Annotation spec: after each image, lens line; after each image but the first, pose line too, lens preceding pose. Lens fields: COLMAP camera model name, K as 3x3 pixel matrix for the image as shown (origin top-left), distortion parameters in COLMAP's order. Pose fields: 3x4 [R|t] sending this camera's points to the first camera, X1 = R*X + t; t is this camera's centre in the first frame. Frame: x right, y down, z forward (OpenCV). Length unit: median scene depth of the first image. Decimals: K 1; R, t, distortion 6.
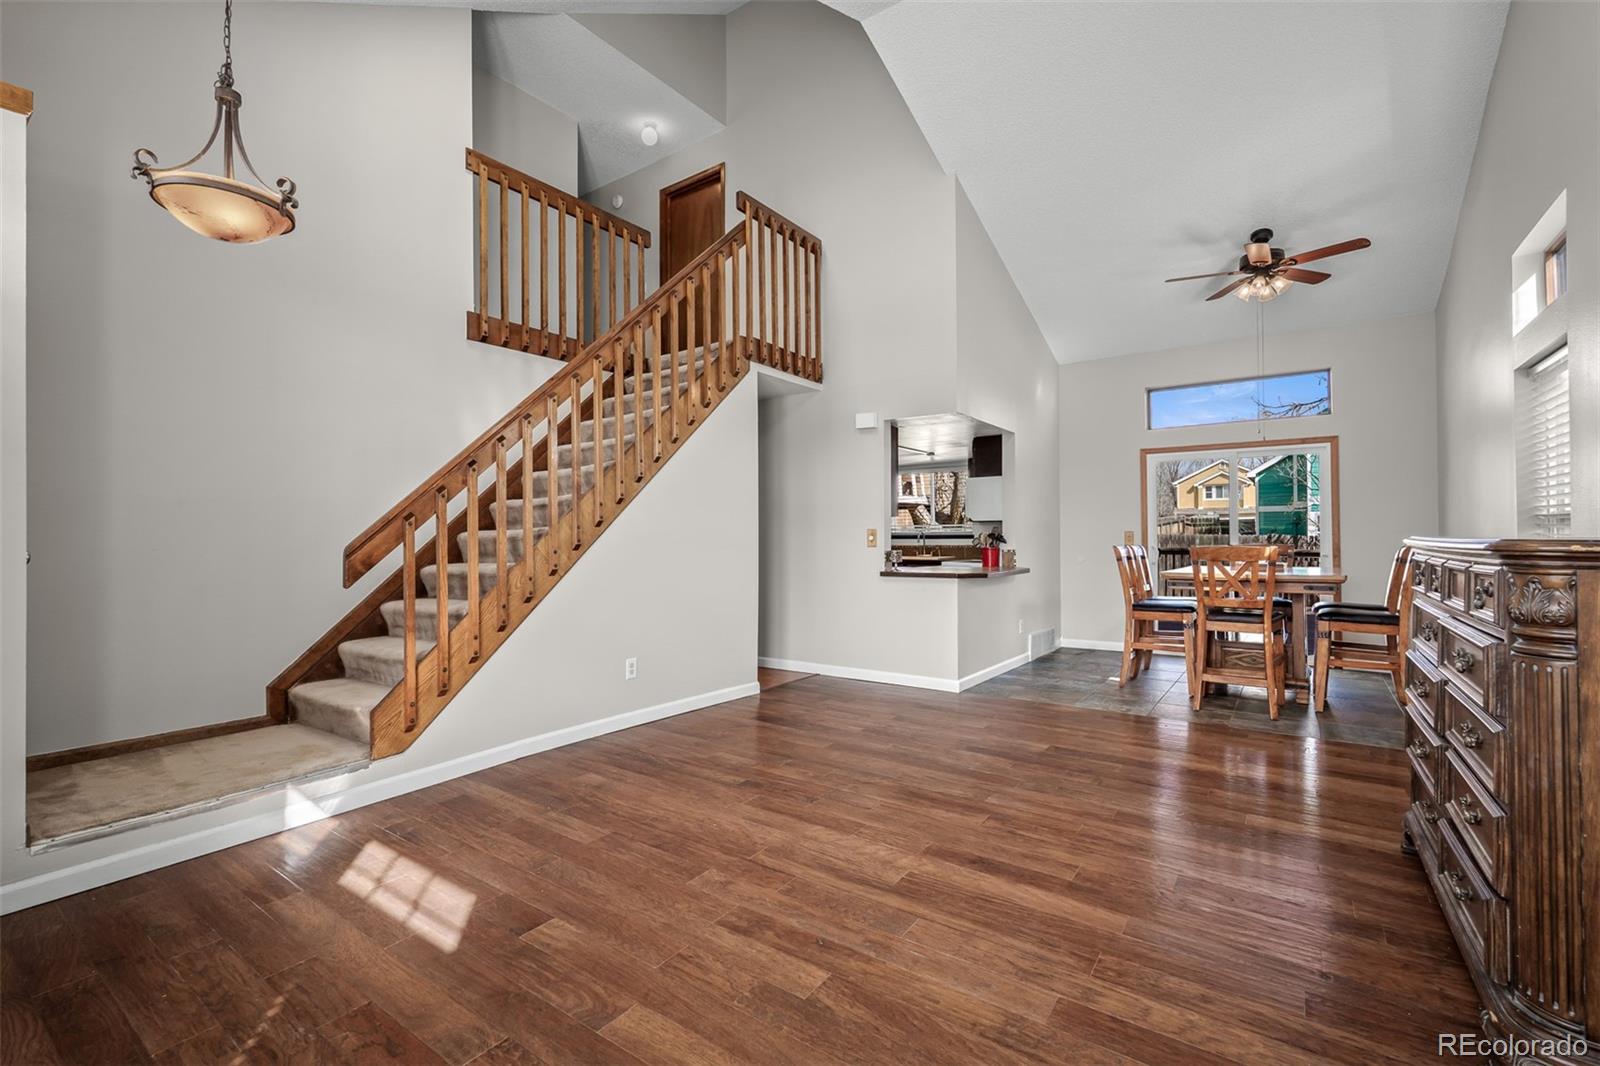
lens RADIAL K [[713.2, 0, 797.1], [0, 713.2, 527.1], [0, 0, 1]] dist [-0.001123, -0.000678]
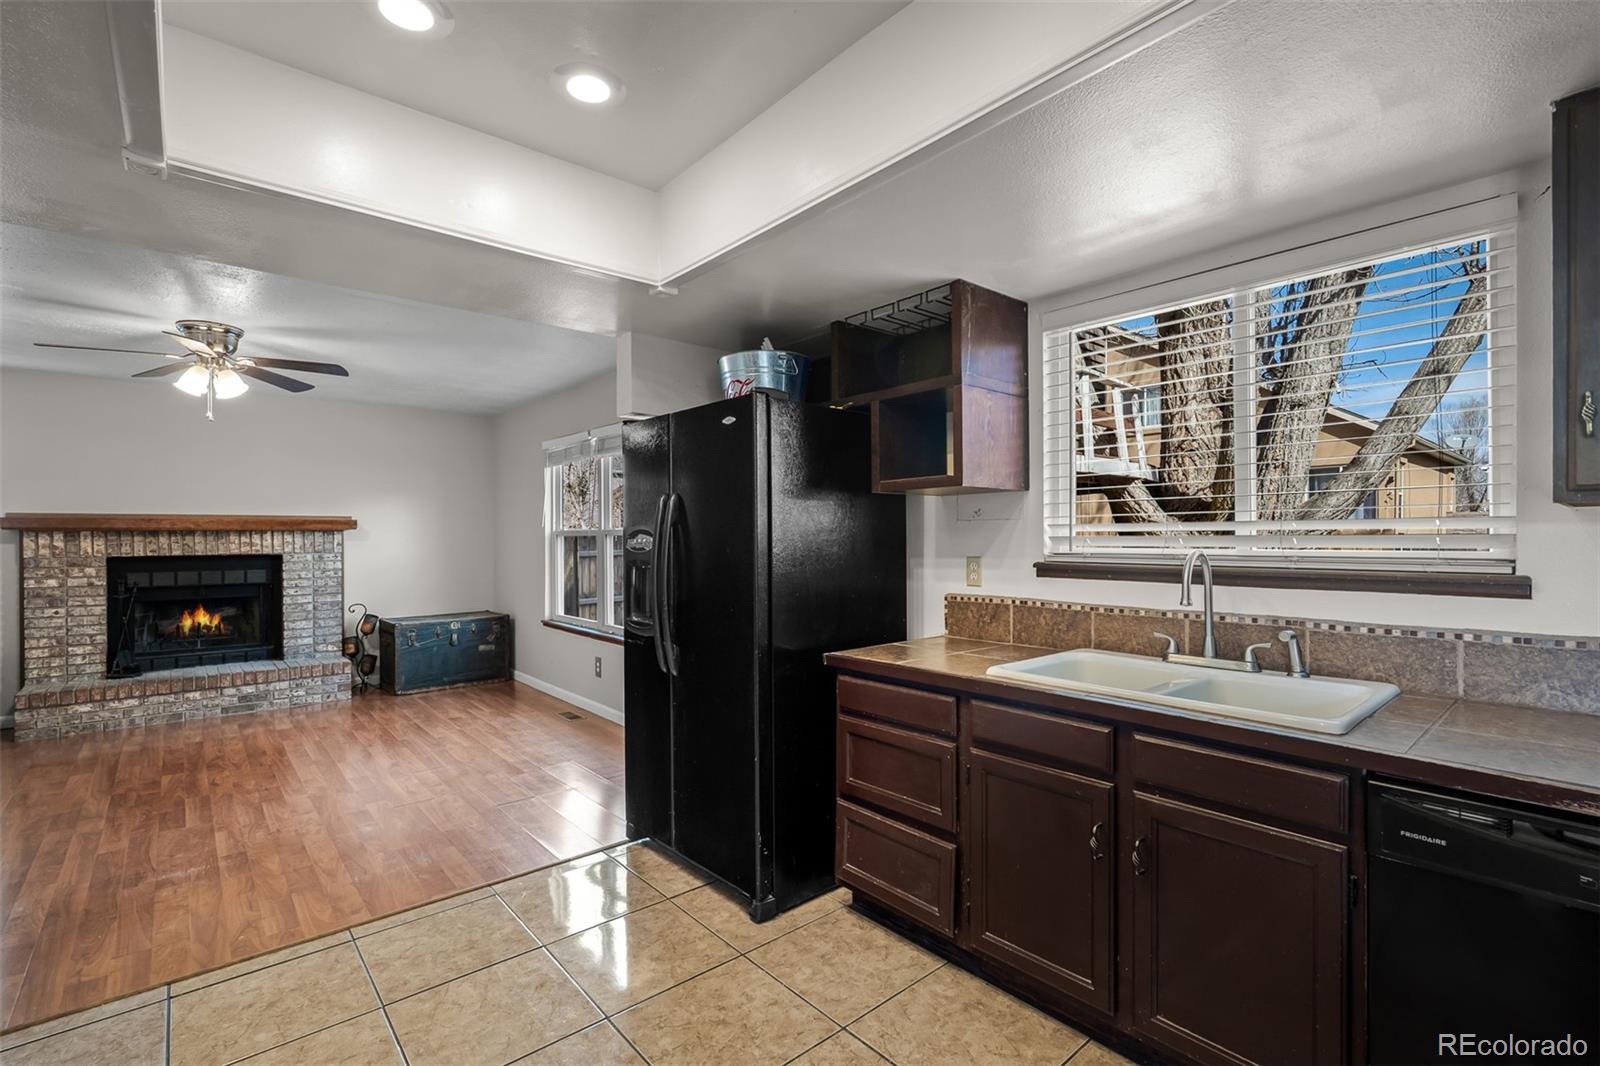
lens RADIAL K [[713.2, 0, 803.7], [0, 713.2, 537.7], [0, 0, 1]] dist [-0.001123, -0.000678]
pose [[0.972839, 0.003940, -0.231448, 0.179850], [-0.000304, 0.999876, 0.015740, -0.002377], [0.231481, -0.015242, 0.972720, 1.271806]]
